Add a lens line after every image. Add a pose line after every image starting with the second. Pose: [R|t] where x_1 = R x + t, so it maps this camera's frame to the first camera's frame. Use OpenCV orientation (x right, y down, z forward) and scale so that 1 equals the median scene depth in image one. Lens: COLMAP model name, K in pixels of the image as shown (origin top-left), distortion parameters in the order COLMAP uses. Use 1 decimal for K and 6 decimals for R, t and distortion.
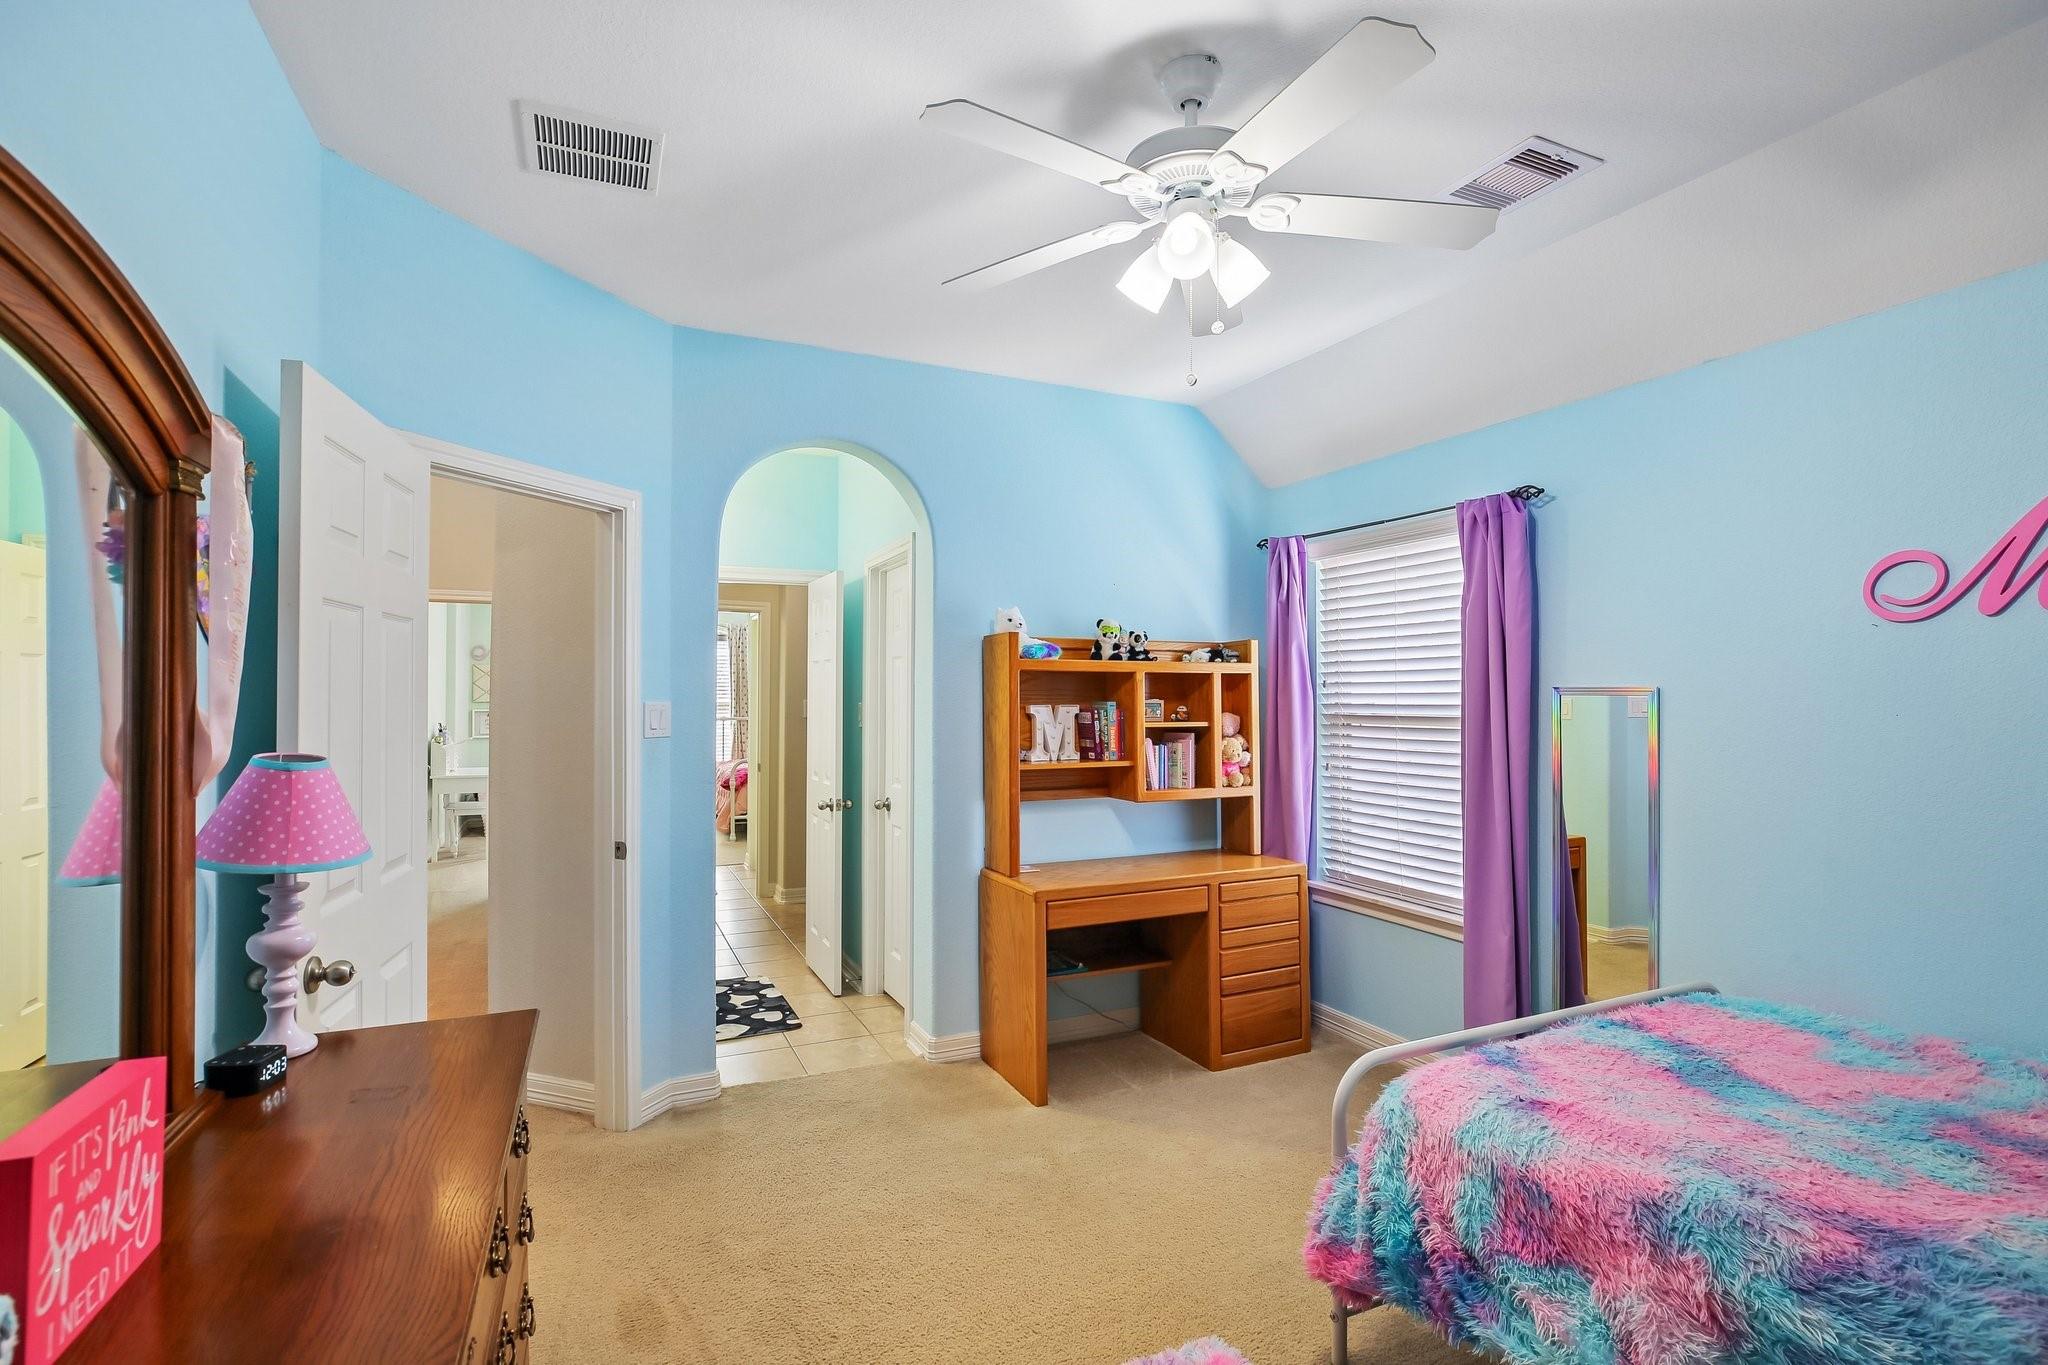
lens RADIAL K [[969.2, 0, 1026.0], [0, 969.2, 681.6], [0, 0, 1]] dist [-0.002329, 0.000167]
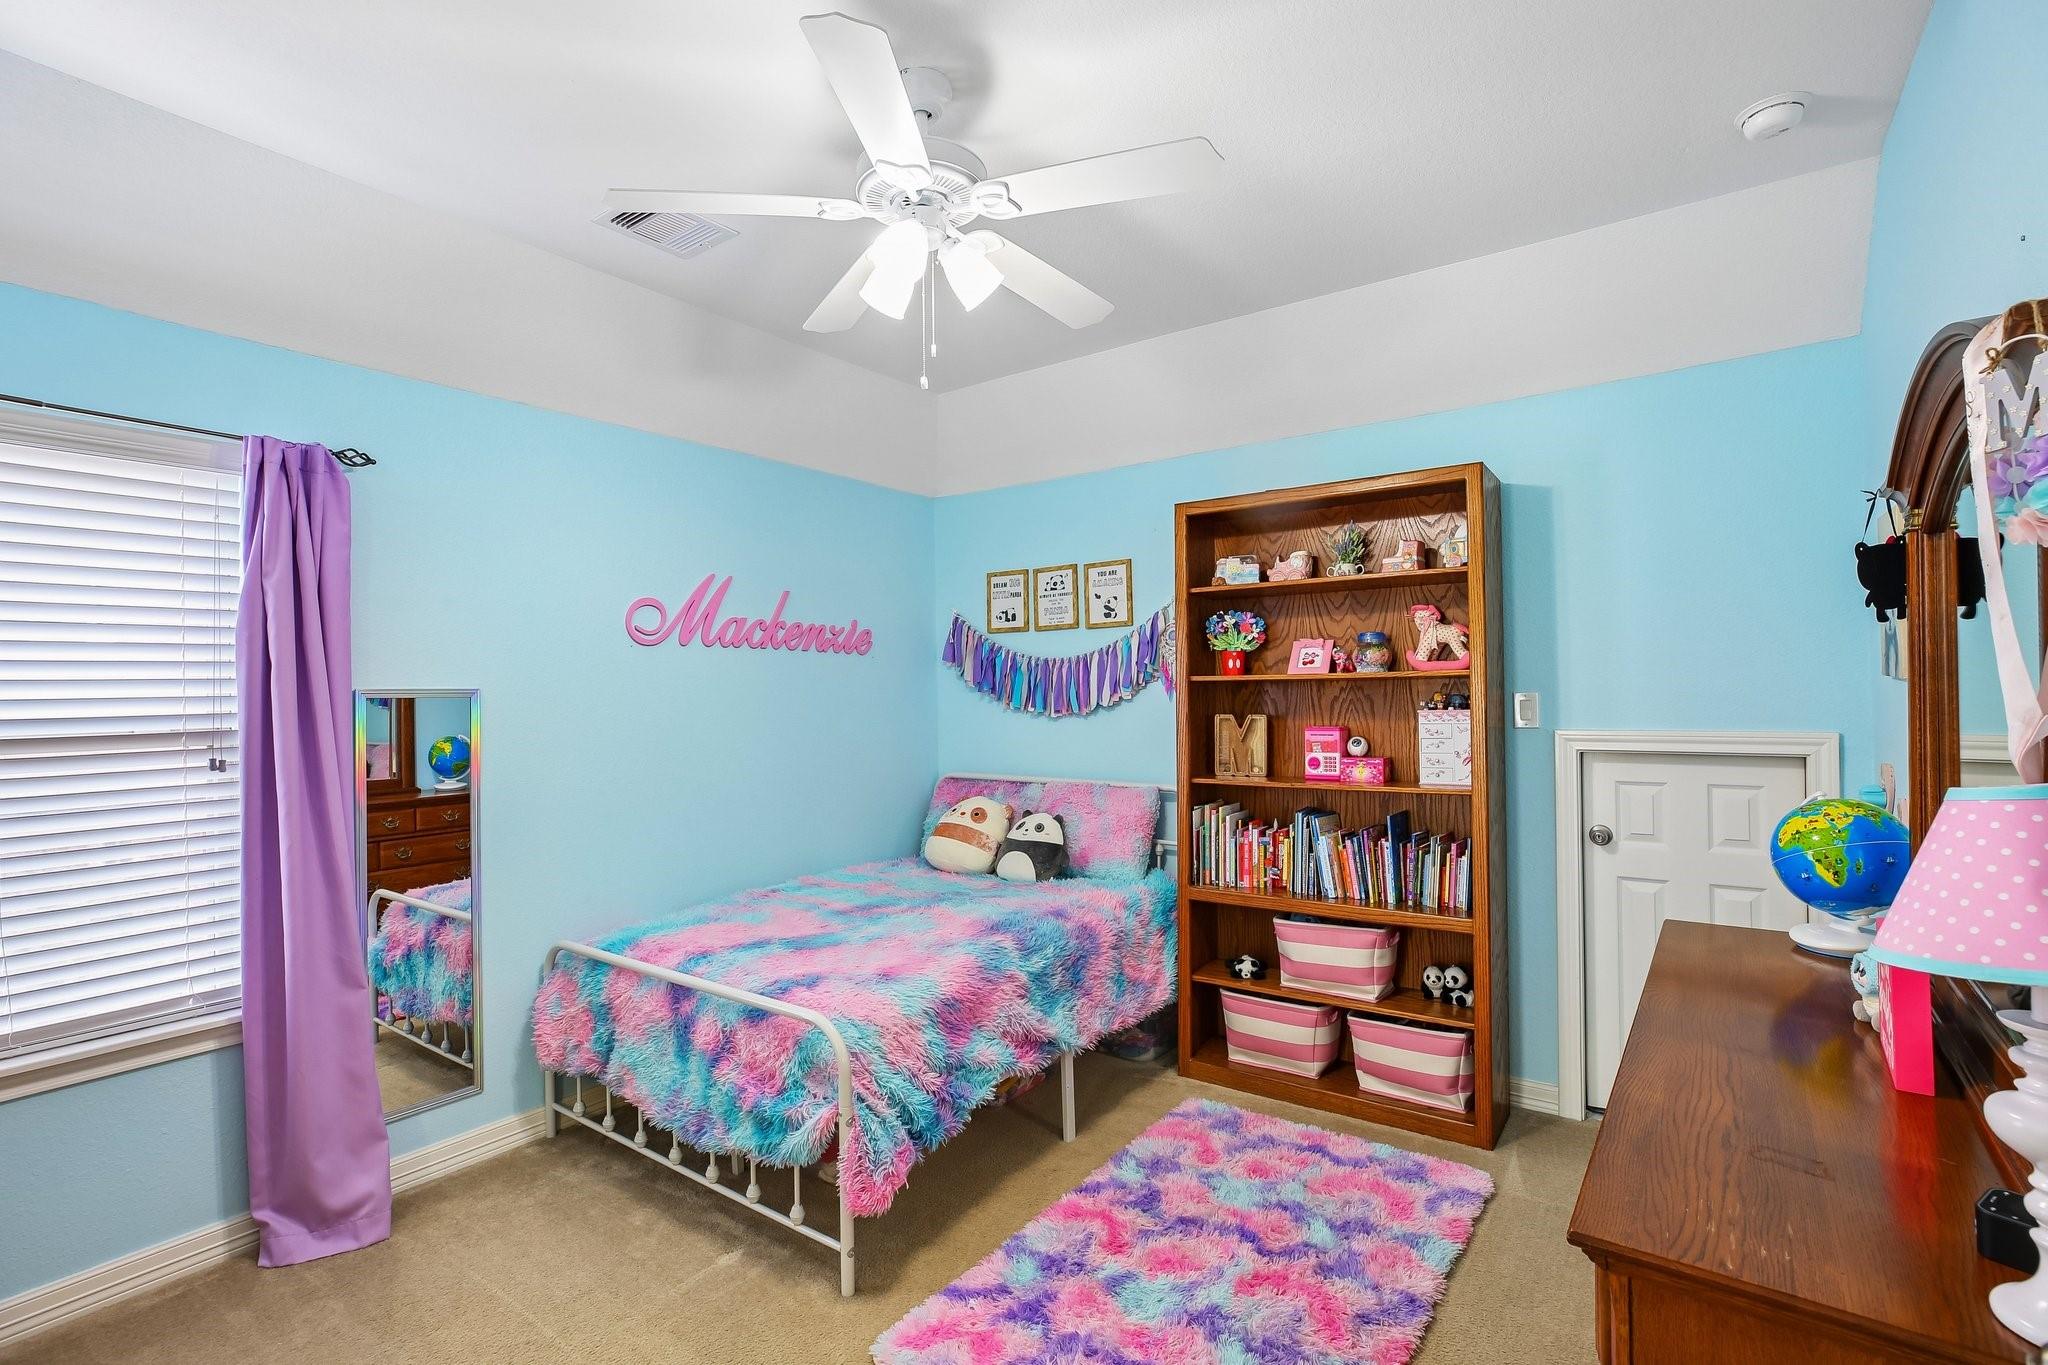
lens RADIAL K [[969.2, 0, 1020.6], [0, 969.2, 695.6], [0, 0, 1]] dist [-0.002329, 0.000167]
pose [[-0.477927, 0.001776, 0.878398, -0.437143], [0.004425, 0.999990, 0.000385, 0.011952], [-0.878388, 0.004071, -0.477930, 0.791776]]
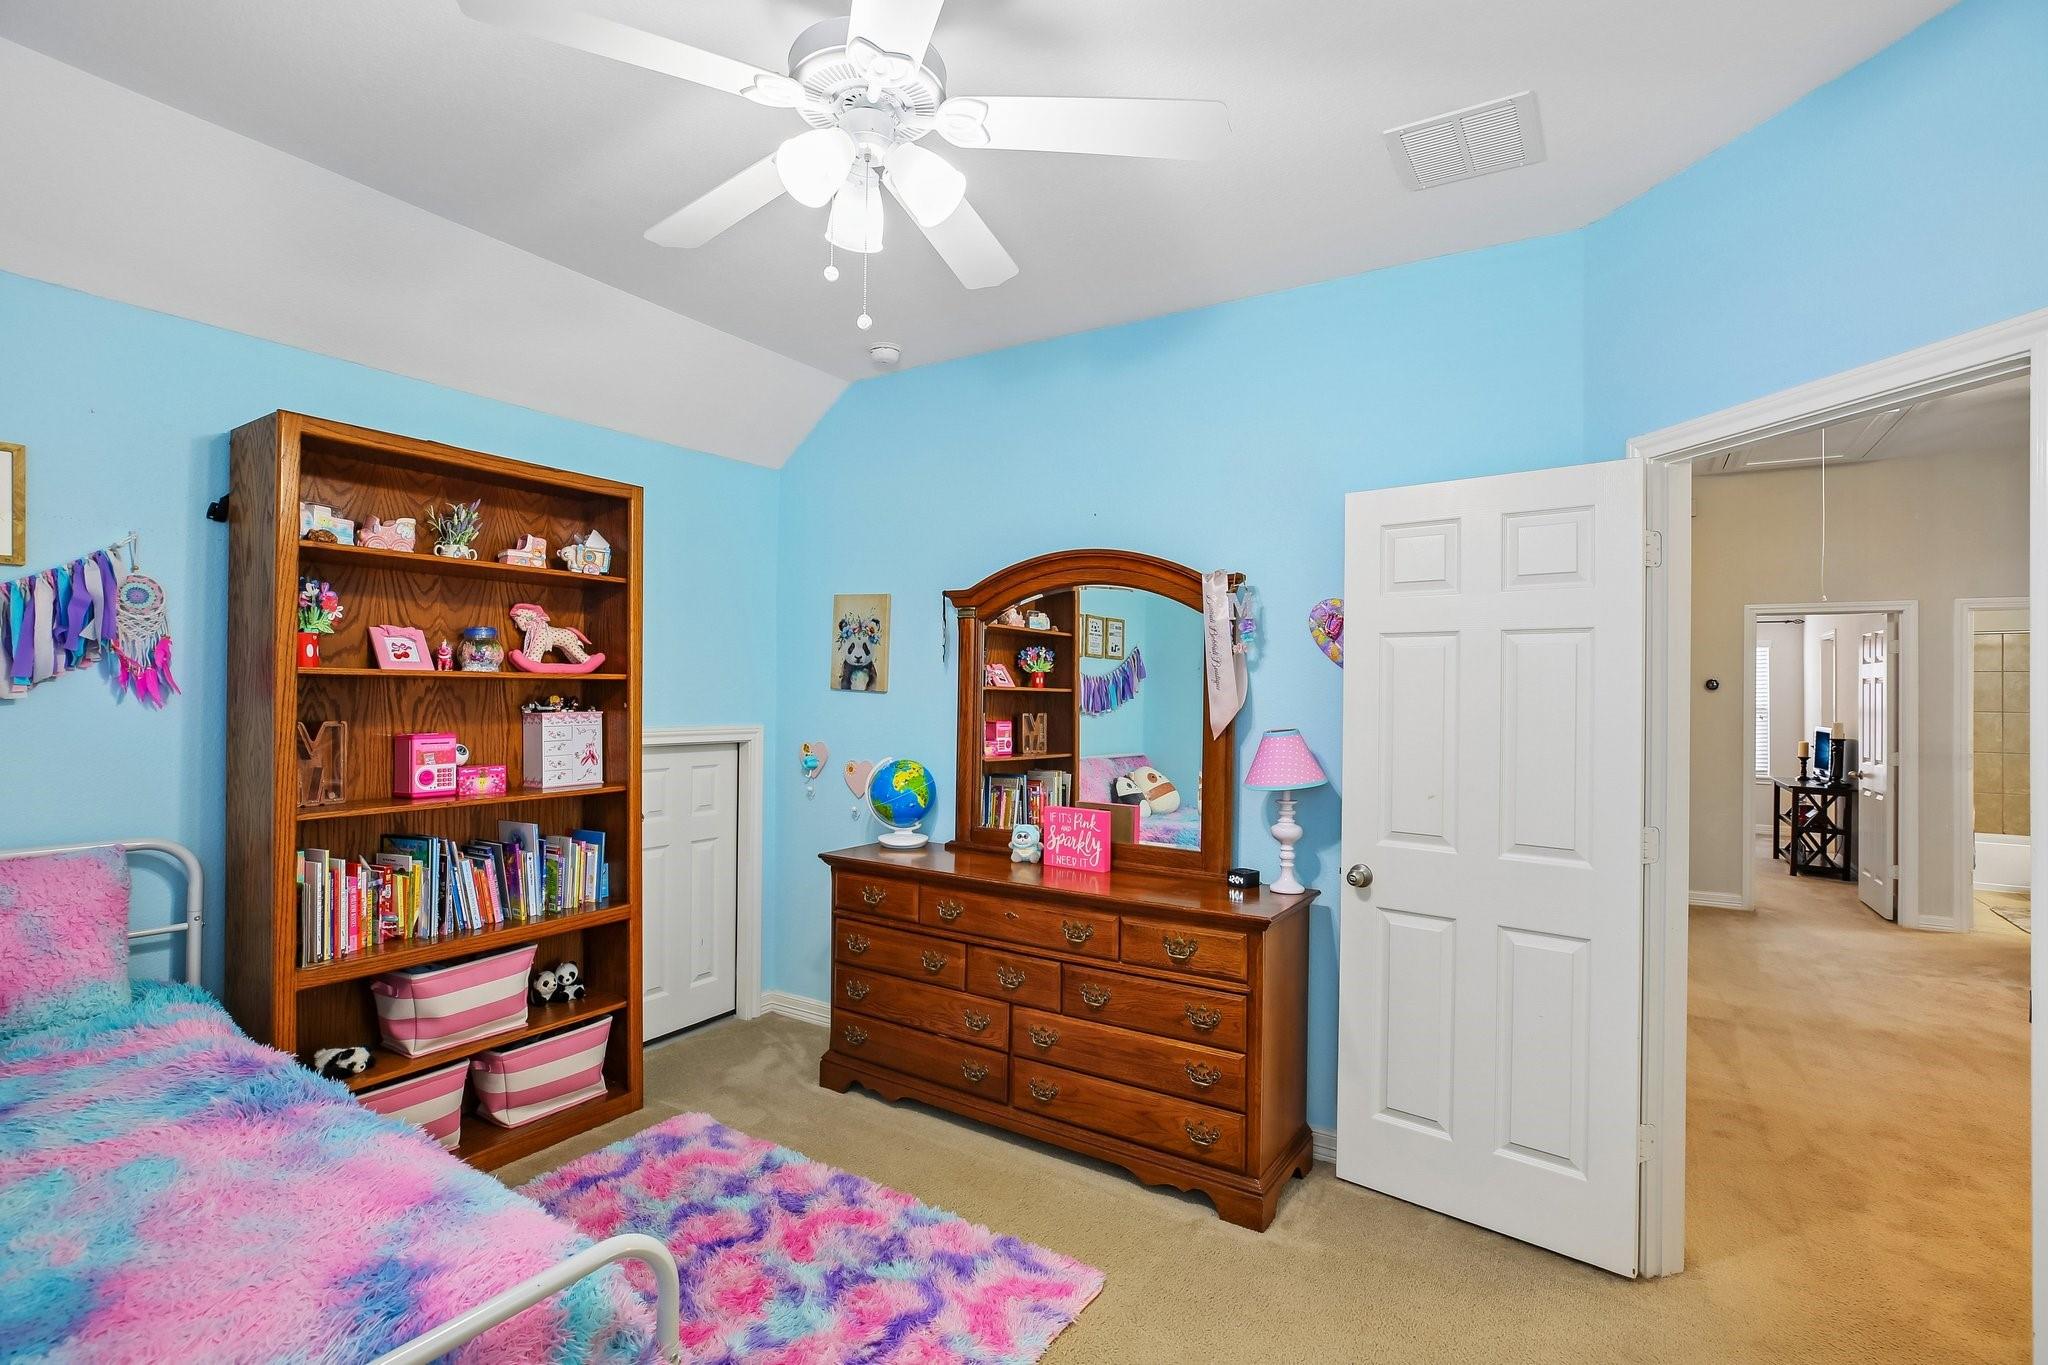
lens RADIAL K [[969.2, 0, 1025.3], [0, 969.2, 694.0], [0, 0, 1]] dist [-0.002329, 0.000167]
pose [[-0.844270, -0.011995, -0.535783, 0.375999], [-0.011809, 0.999923, -0.003778, 0.008145], [0.535788, 0.003137, -0.844347, 1.043760]]
